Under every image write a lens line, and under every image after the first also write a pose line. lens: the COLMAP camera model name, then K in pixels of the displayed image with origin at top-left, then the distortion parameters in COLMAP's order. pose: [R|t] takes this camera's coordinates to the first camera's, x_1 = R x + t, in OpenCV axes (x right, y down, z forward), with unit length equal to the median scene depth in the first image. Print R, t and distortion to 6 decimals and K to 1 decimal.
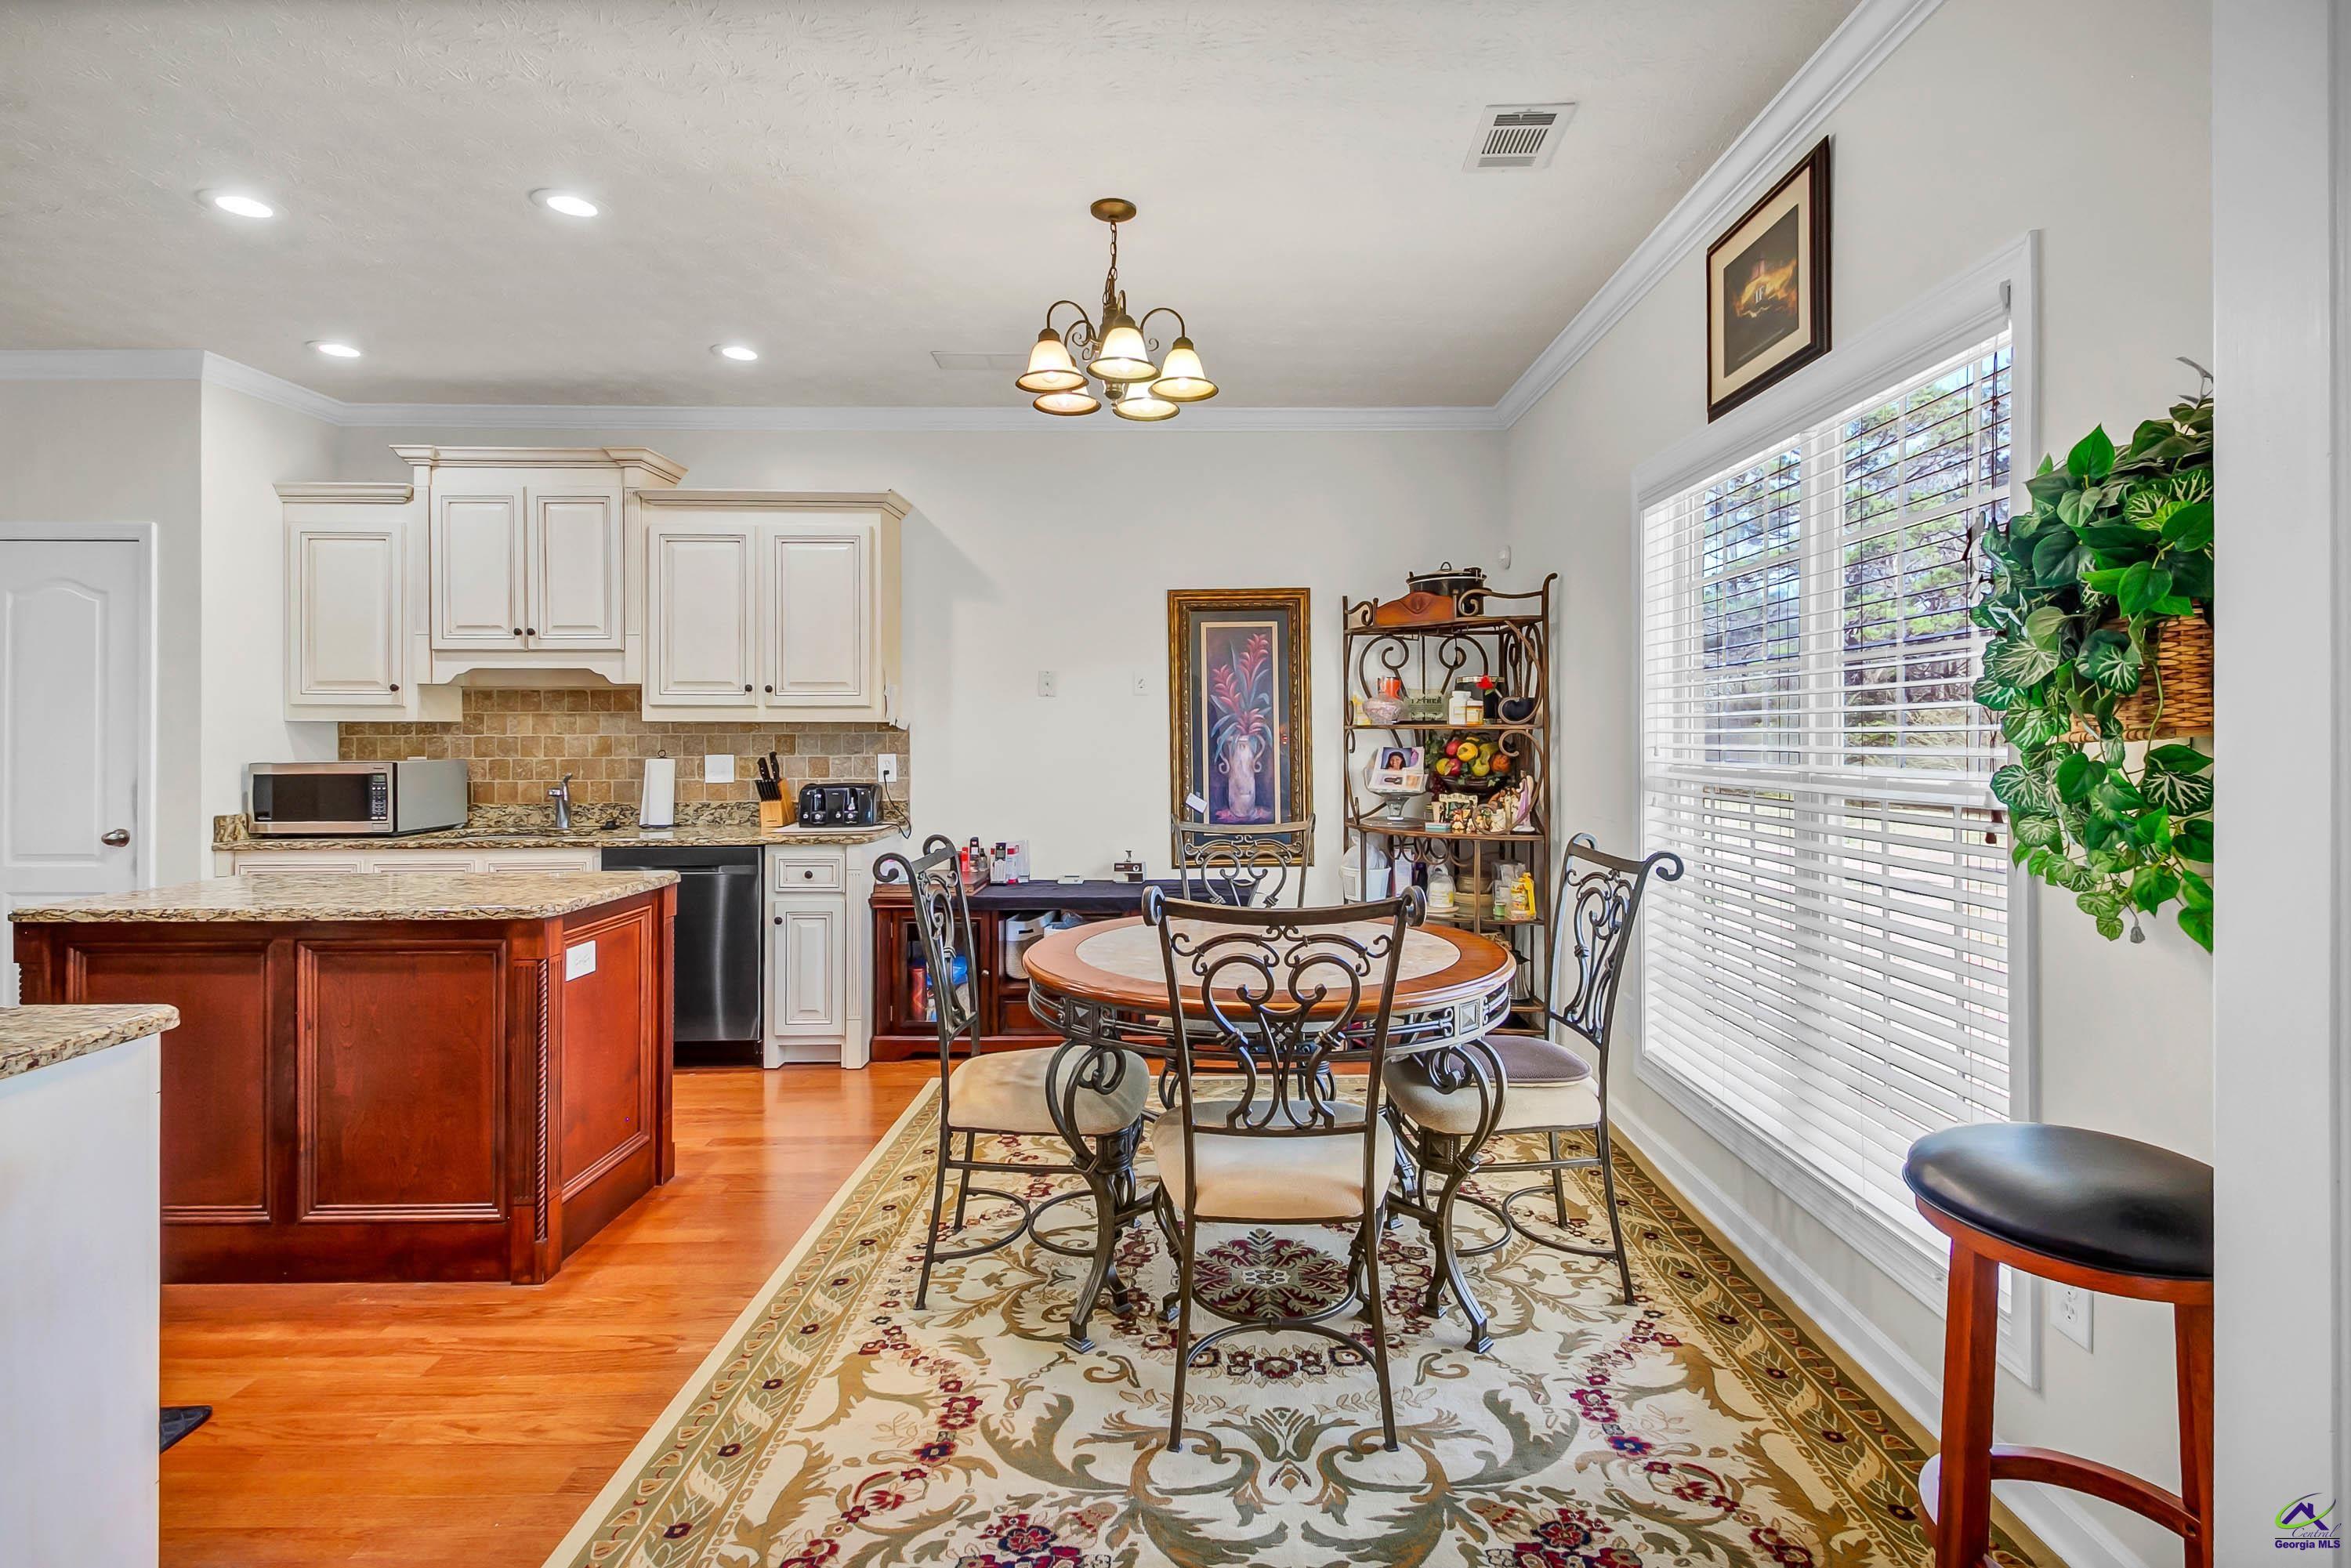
lens RADIAL K [[1131.6, 0, 1178.4], [0, 1131.6, 732.5], [0, 0, 1]] dist [0.021207, -0.000266]
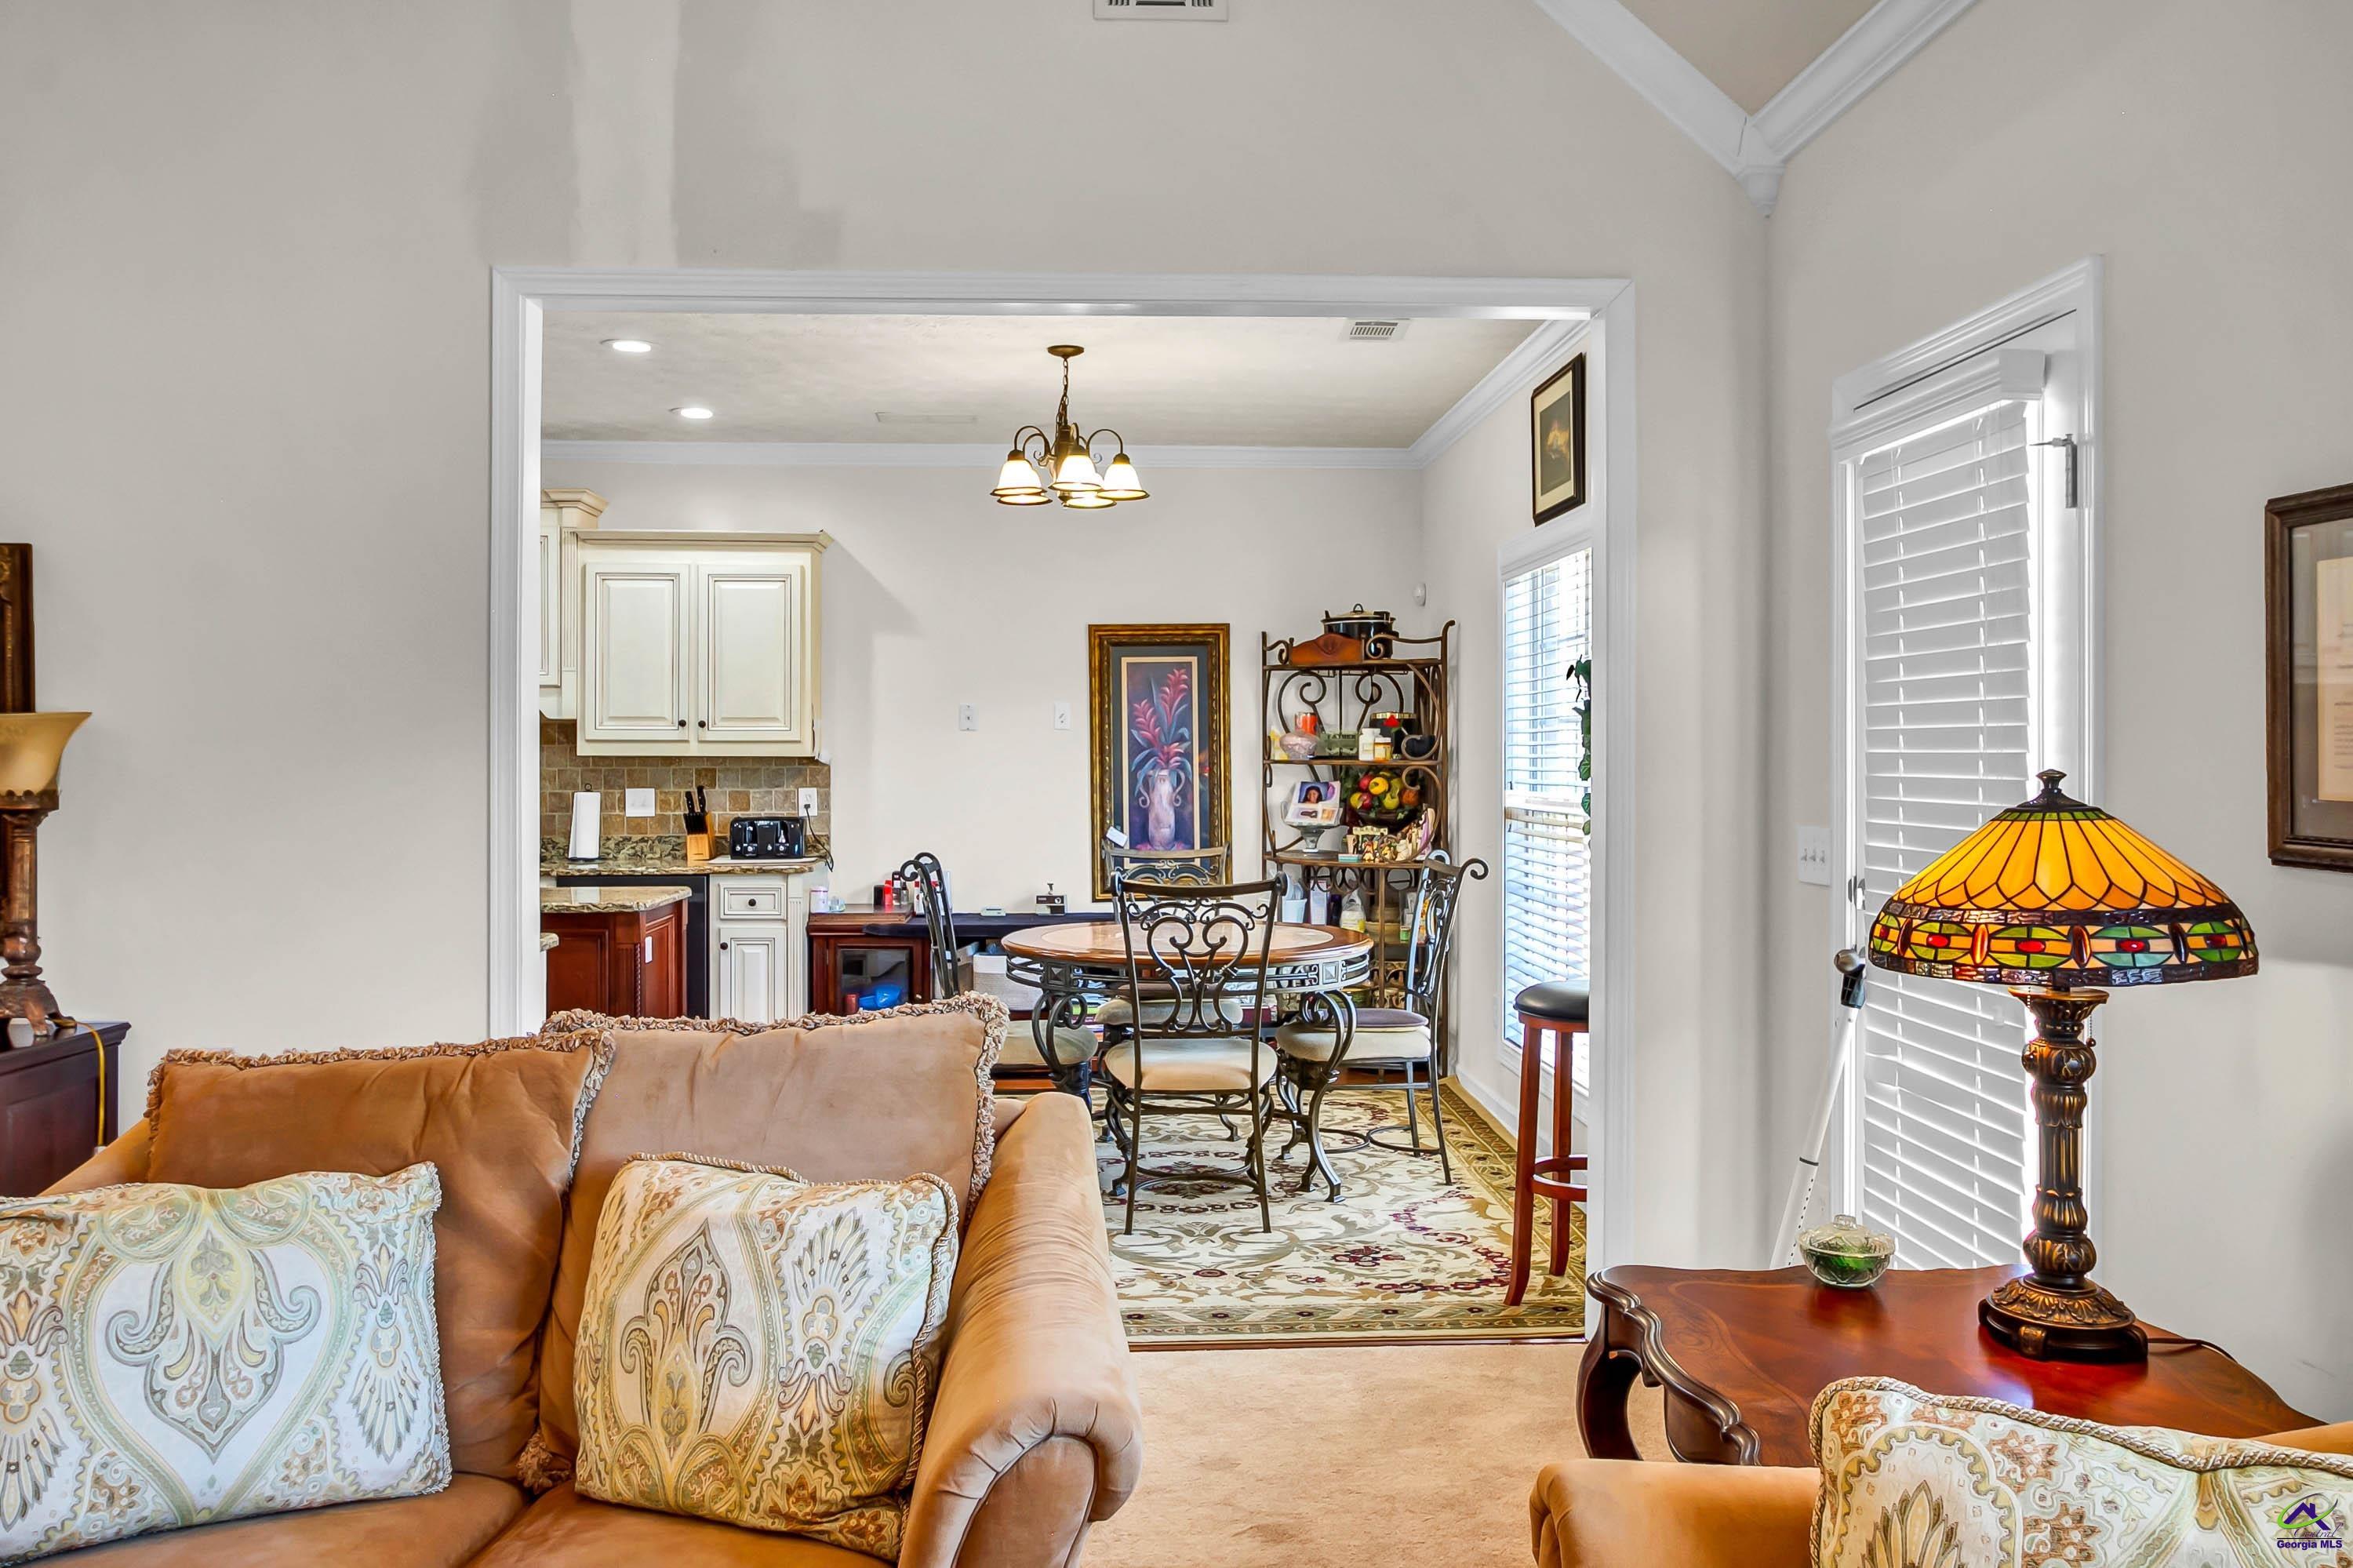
lens RADIAL K [[1746.5, 0, 1130.4], [0, 1746.5, 770.5], [0, 0, 1]] dist [-0.002036, -0.000129]
pose [[0.998855, 0.001004, 0.047834, -0.048721], [-0.001427, 0.999960, 0.008795, -0.010750], [-0.047824, -0.008853, 0.998817, -0.580201]]
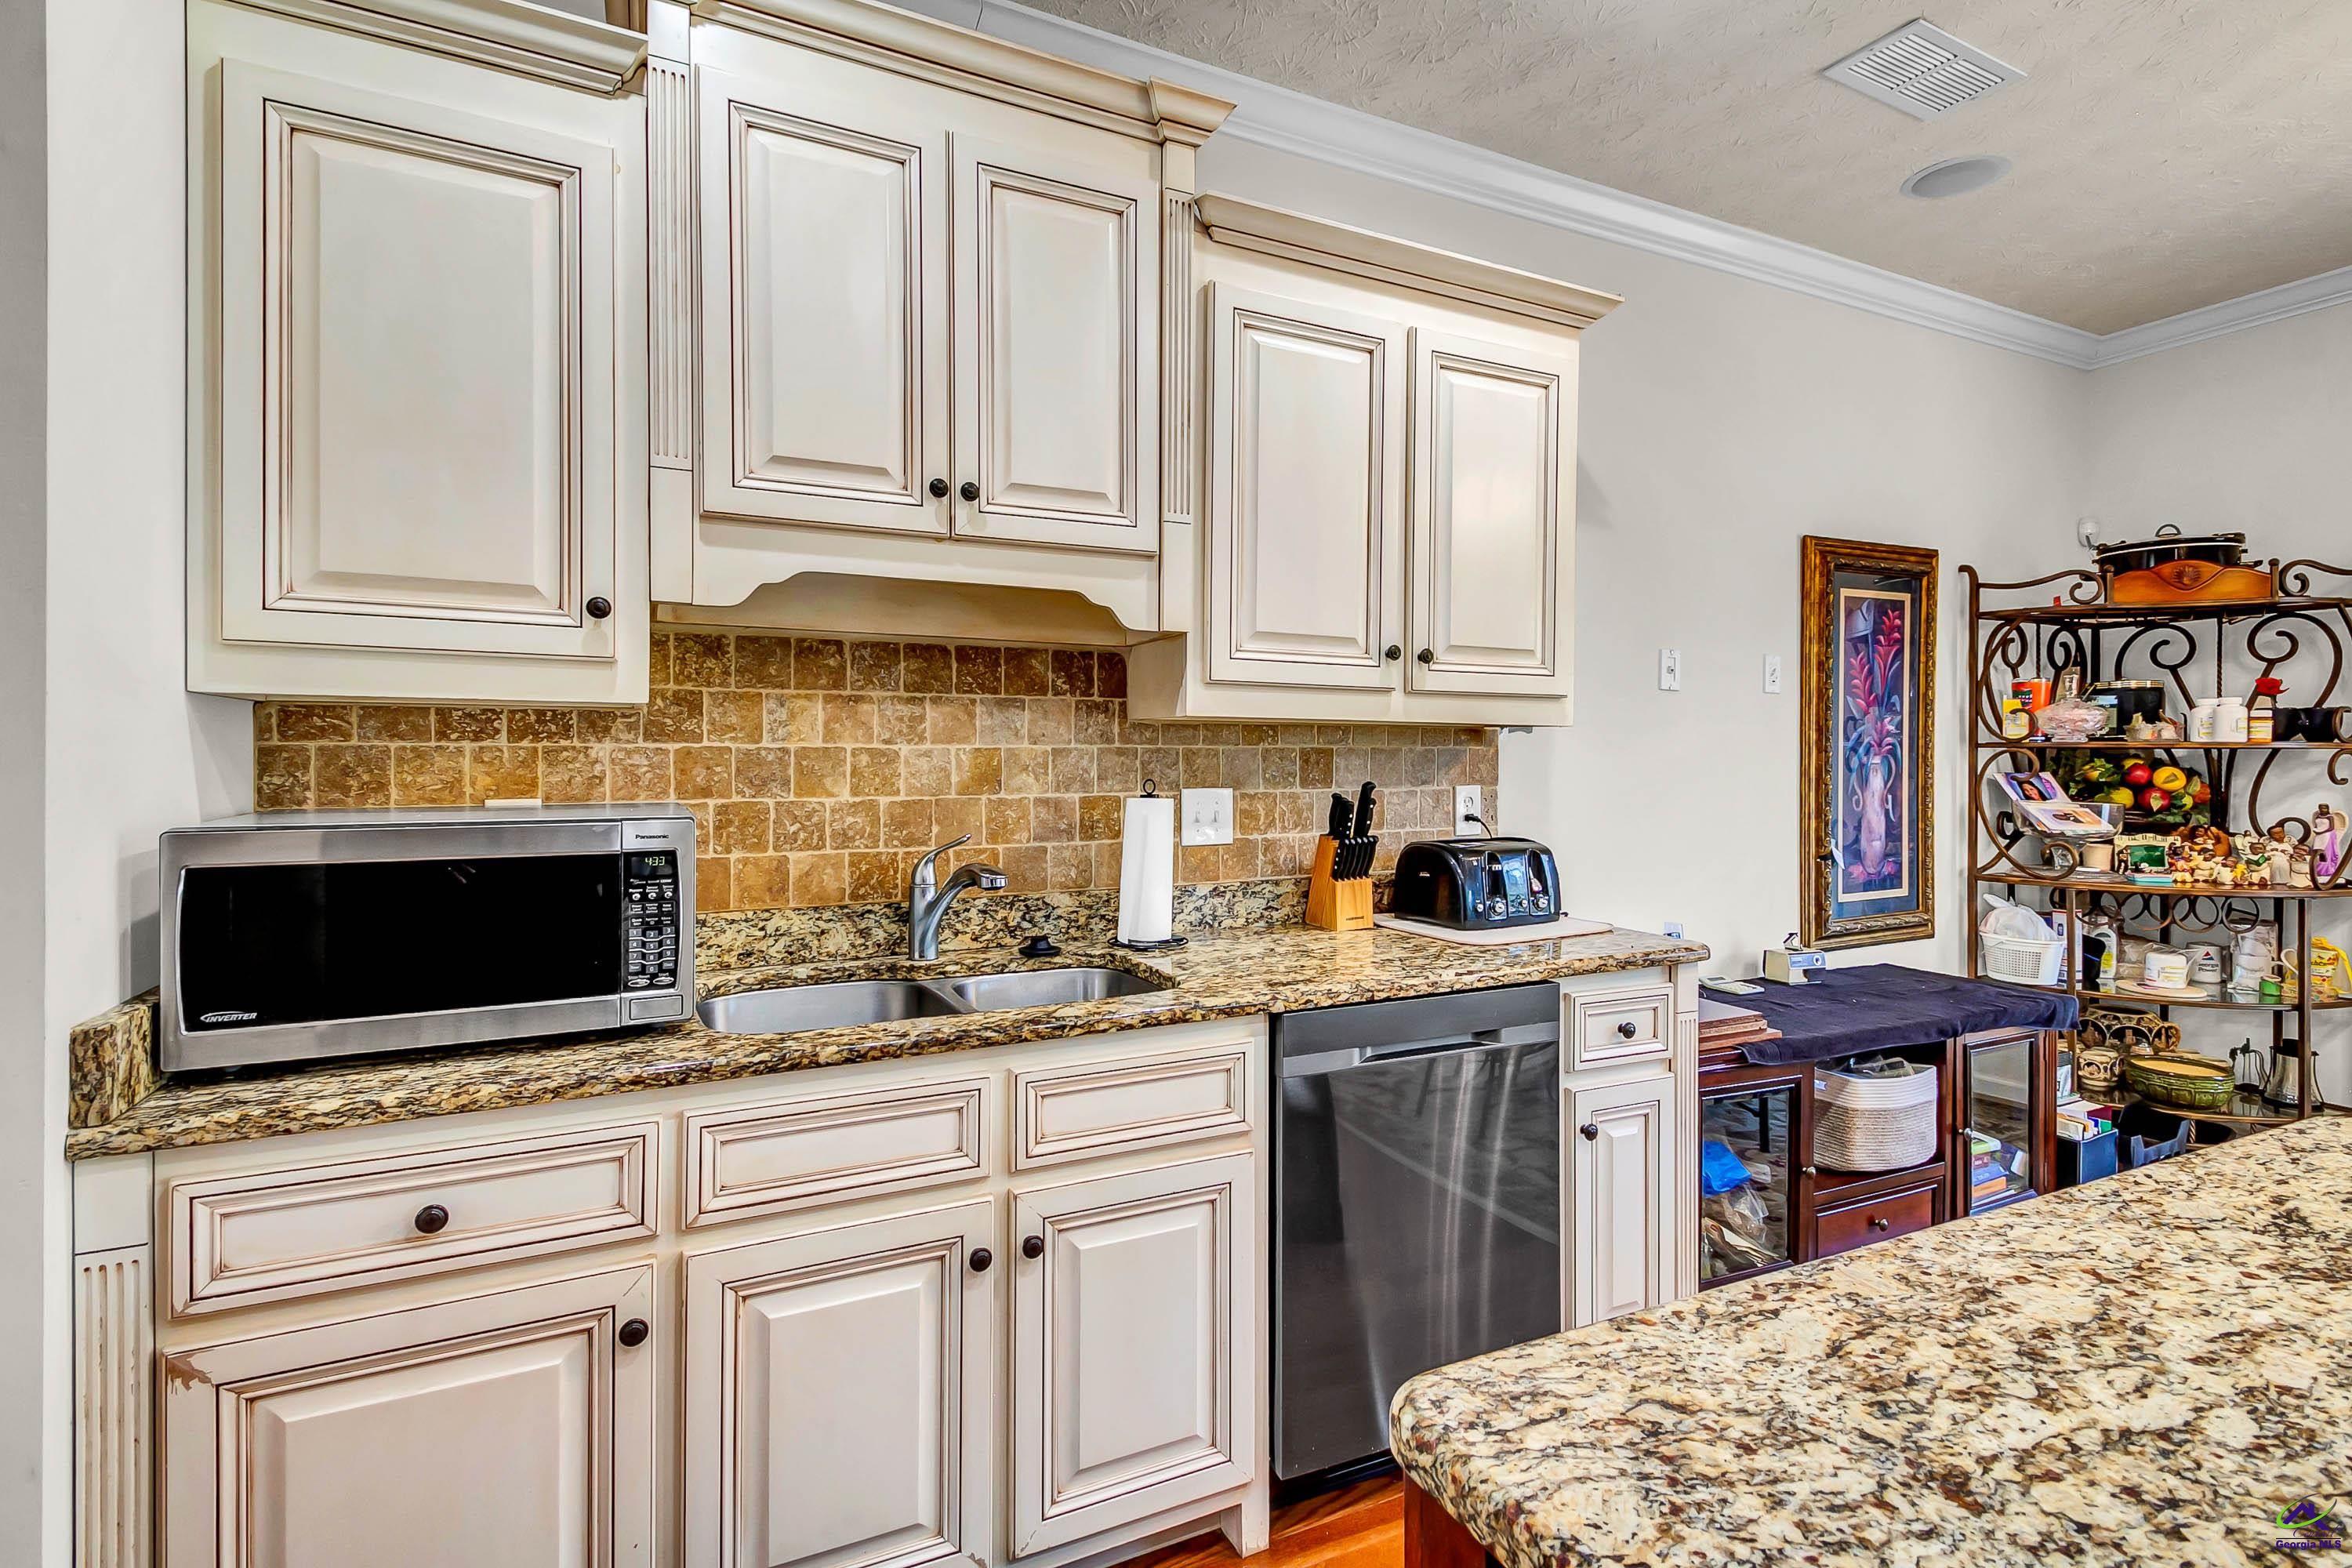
lens RADIAL K [[1128.5, 0, 1193.6], [0, 1128.5, 761.5], [0, 0, 1]] dist [0.020934, -0.000208]
pose [[0.899996, 0.003078, 0.435887, -0.653376], [-0.005415, 0.999977, 0.004121, 0.006320], [-0.435864, -0.006069, 0.899992, 0.582791]]
